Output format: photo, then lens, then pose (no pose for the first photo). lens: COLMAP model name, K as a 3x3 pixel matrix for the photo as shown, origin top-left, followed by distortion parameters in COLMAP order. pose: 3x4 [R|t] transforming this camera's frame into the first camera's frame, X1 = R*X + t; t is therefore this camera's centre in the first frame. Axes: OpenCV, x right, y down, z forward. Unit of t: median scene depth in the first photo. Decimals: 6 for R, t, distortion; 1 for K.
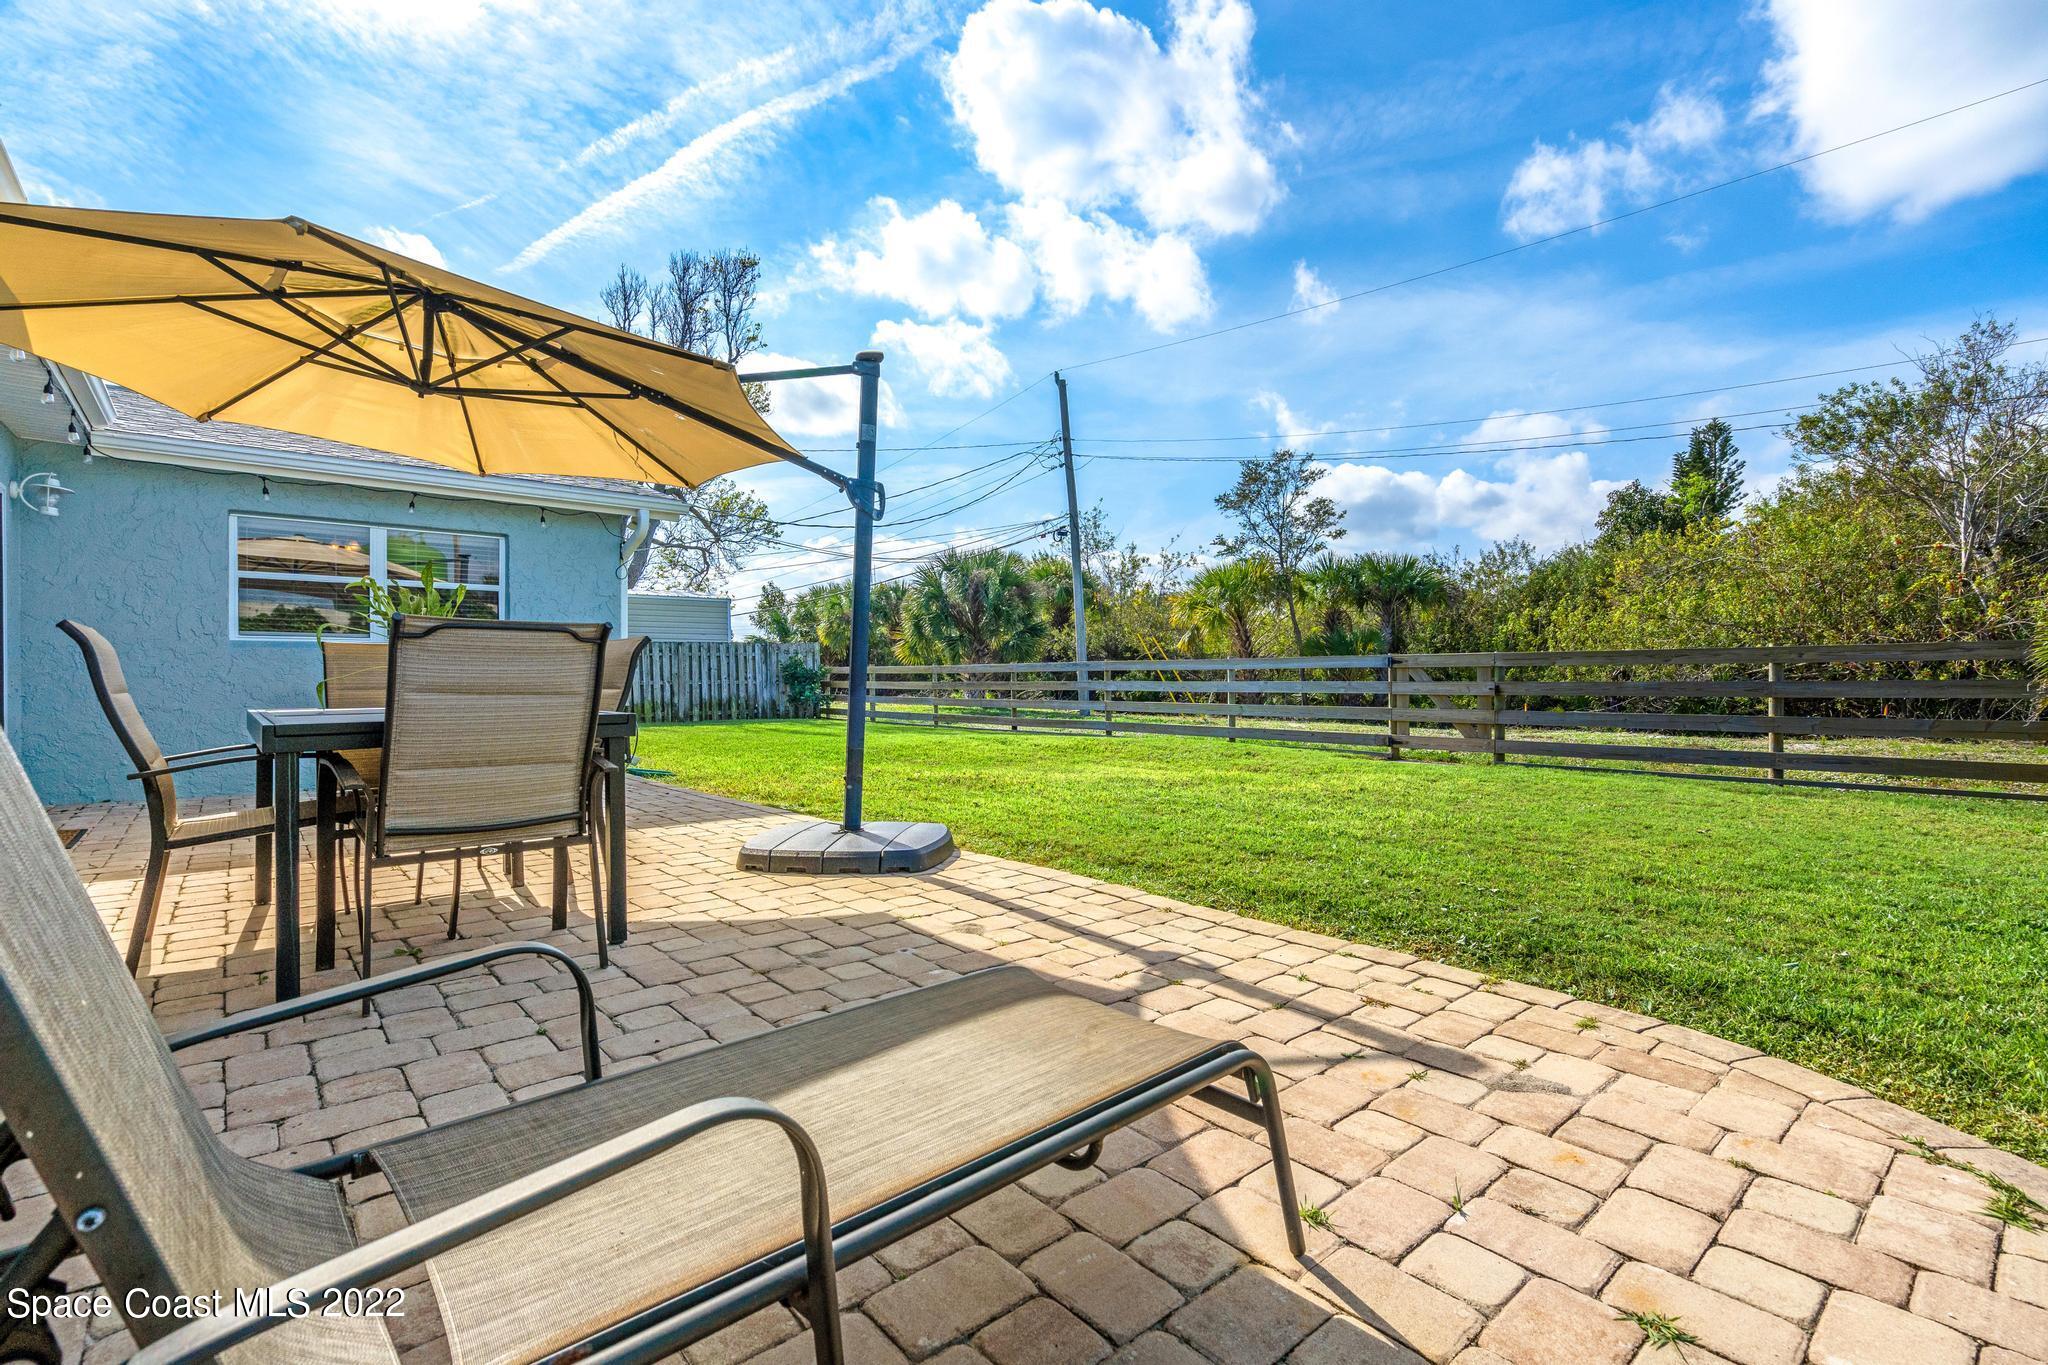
lens RADIAL K [[930.6, 0, 1017.6], [0, 930.6, 687.3], [0, 0, 1]] dist [-0.005215, 0.000416]
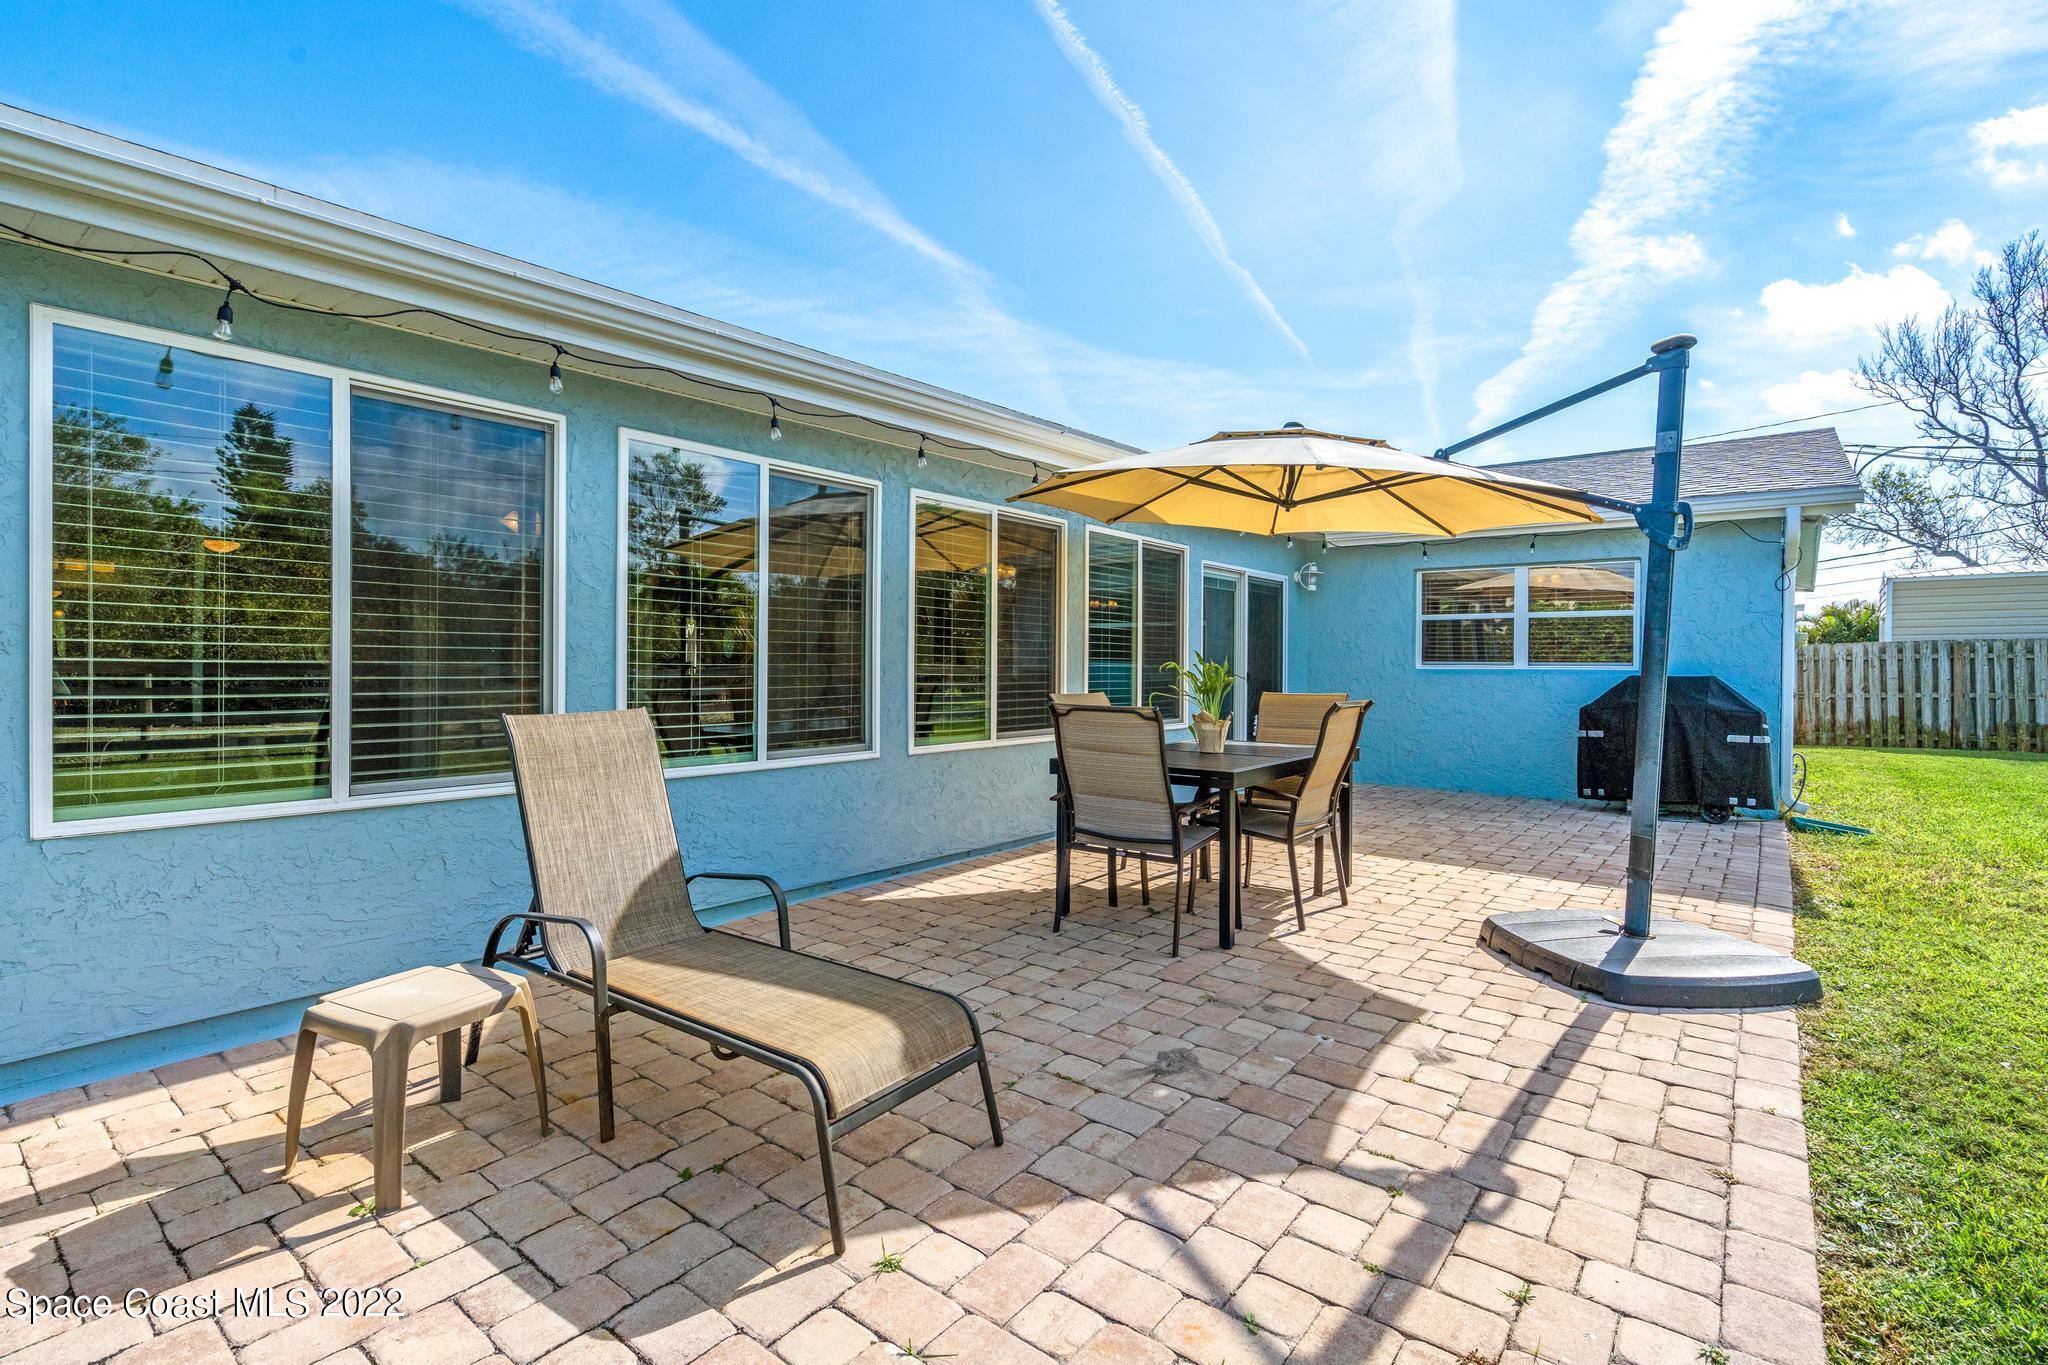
lens RADIAL K [[930.6, 0, 1020.9], [0, 930.6, 662.9], [0, 0, 1]] dist [-0.005215, 0.000416]
pose [[0.196939, 0.001714, -0.980414, 0.644502], [-0.016165, 0.999868, -0.001499, -0.094183], [0.980283, 0.016144, 0.196941, 0.379896]]
